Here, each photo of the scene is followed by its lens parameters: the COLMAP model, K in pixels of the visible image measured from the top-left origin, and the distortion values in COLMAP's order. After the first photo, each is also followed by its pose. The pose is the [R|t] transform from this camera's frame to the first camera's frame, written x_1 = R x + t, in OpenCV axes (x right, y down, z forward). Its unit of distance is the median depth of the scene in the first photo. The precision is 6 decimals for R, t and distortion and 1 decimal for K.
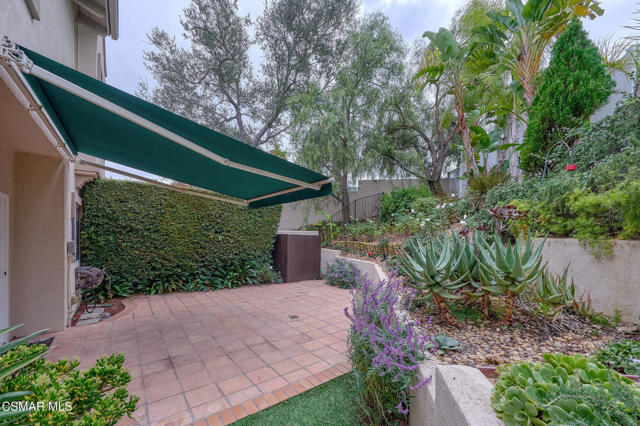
lens RADIAL K [[254.6, 0, 321.8], [0, 254.6, 223.6], [0, 0, 1]] dist [0.001062, 0.000046]
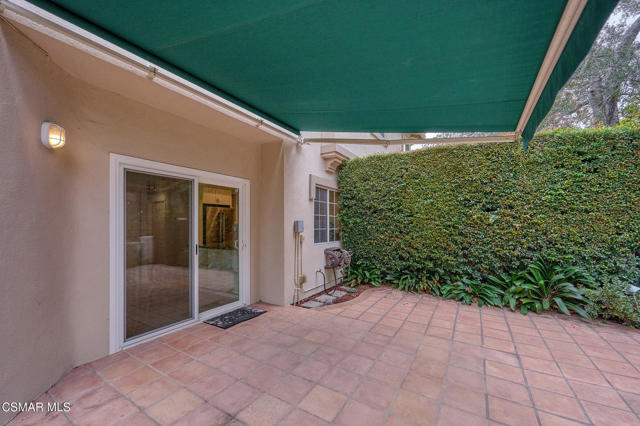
lens RADIAL K [[254.6, 0, 321.8], [0, 254.6, 223.6], [0, 0, 1]] dist [0.001062, 0.000046]
pose [[0.368400, -0.012443, -0.929584, -0.003301], [0.044921, 0.998981, 0.004430, 0.053981], [0.928581, -0.043390, 0.368584, 0.480203]]
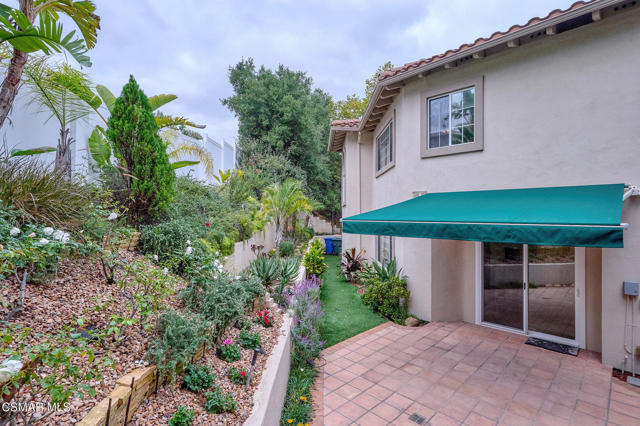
lens RADIAL K [[315.7, 0, 320.9], [0, 315.7, 208.5], [0, 0, 1]] dist [0.000144, -0.000055]
pose [[-0.990265, -0.009238, -0.138888, 0.180816], [-0.000104, 0.997844, -0.065628, -0.077526], [0.139195, -0.064975, -0.988131, 1.318674]]
